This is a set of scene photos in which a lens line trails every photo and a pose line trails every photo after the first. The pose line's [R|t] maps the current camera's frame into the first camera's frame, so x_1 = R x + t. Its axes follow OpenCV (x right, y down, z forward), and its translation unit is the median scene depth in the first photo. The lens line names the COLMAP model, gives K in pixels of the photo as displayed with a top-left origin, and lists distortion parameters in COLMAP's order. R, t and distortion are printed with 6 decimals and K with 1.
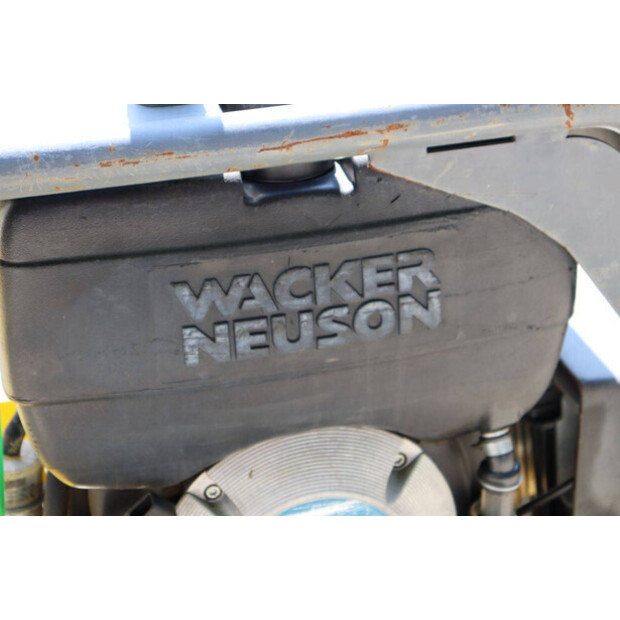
lens RADIAL K [[1444.7, 0, 310.0], [0, 1444.7, 310.0], [0, 0, 1]] dist [0.353859, 1.132840]
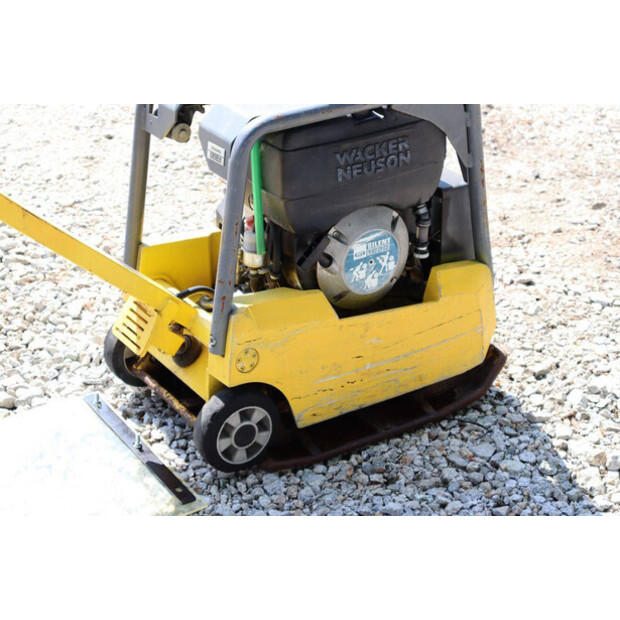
lens RADIAL K [[1444.7, 0, 310.0], [0, 1444.7, 310.0], [0, 0, 1]] dist [0.353859, 1.132840]
pose [[0.946576, -0.128037, 0.295973, -1.029635], [0.142024, 0.989518, -0.026155, 0.359915], [-0.289521, 0.066792, 0.954838, -1.771173]]
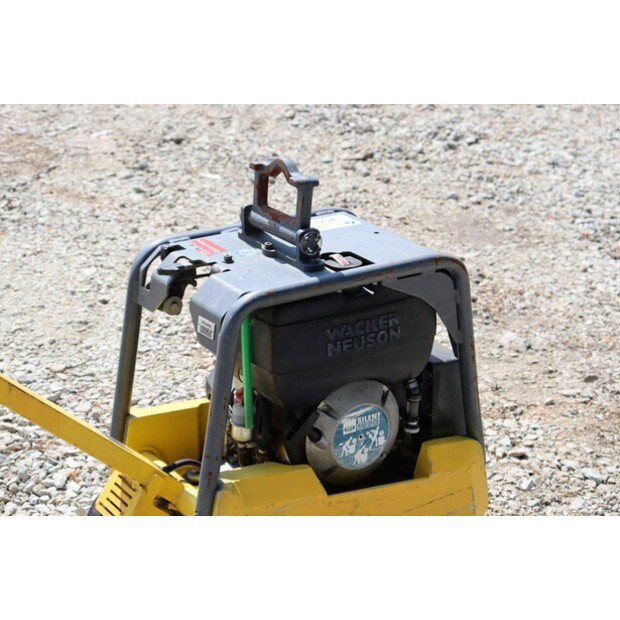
lens RADIAL K [[1444.7, 0, 310.0], [0, 1444.7, 310.0], [0, 0, 1]] dist [0.353859, 1.132840]
pose [[0.947203, -0.083293, 0.309626, -1.006288], [0.128863, 0.983138, -0.129743, 0.317126], [-0.293599, 0.162792, 0.941965, -1.762206]]
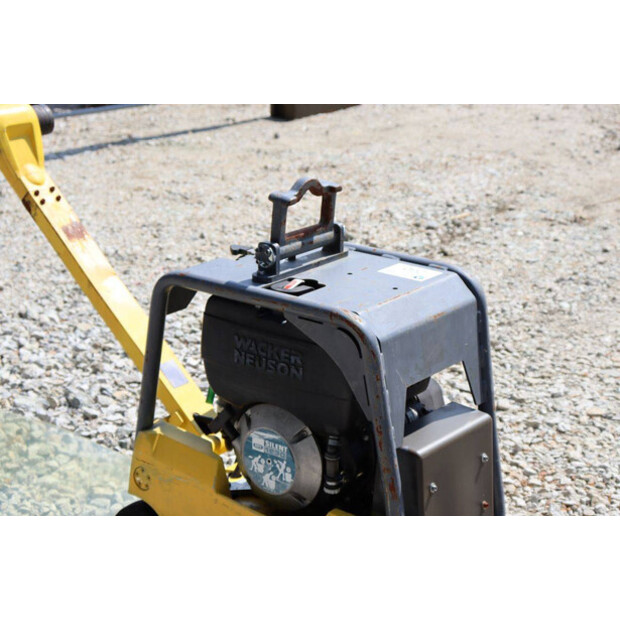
lens RADIAL K [[1444.7, 0, 310.0], [0, 1444.7, 310.0], [0, 0, 1]] dist [0.353859, 1.132840]
pose [[0.618786, 0.277703, -0.734836, 2.193905], [-0.401486, 0.915830, 0.008021, -0.148305], [0.675213, 0.290063, 0.678197, -0.991975]]
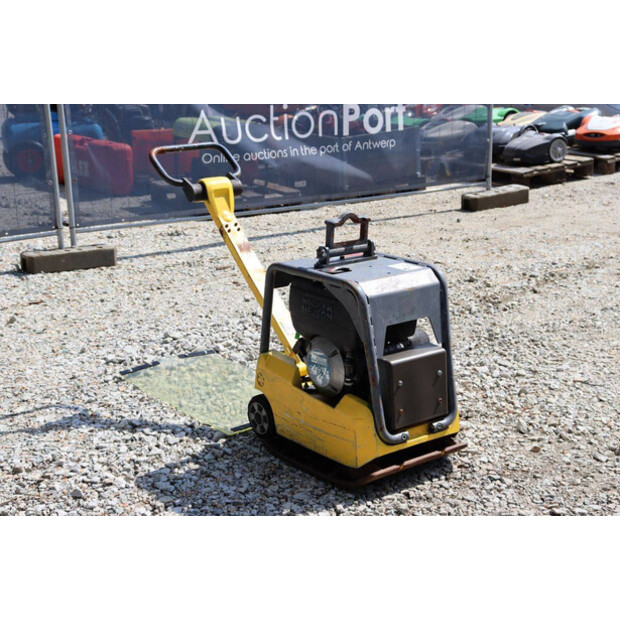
lens RADIAL K [[1099.2, 0, 312.5], [0, 1099.2, 310.0], [0, 0, 1]] dist [0.159025, 0.124070]
pose [[0.406905, 0.252541, -0.877868, 3.566321], [-0.435203, 0.898541, 0.056765, -0.220614], [0.803136, 0.358952, 0.475527, -0.968619]]
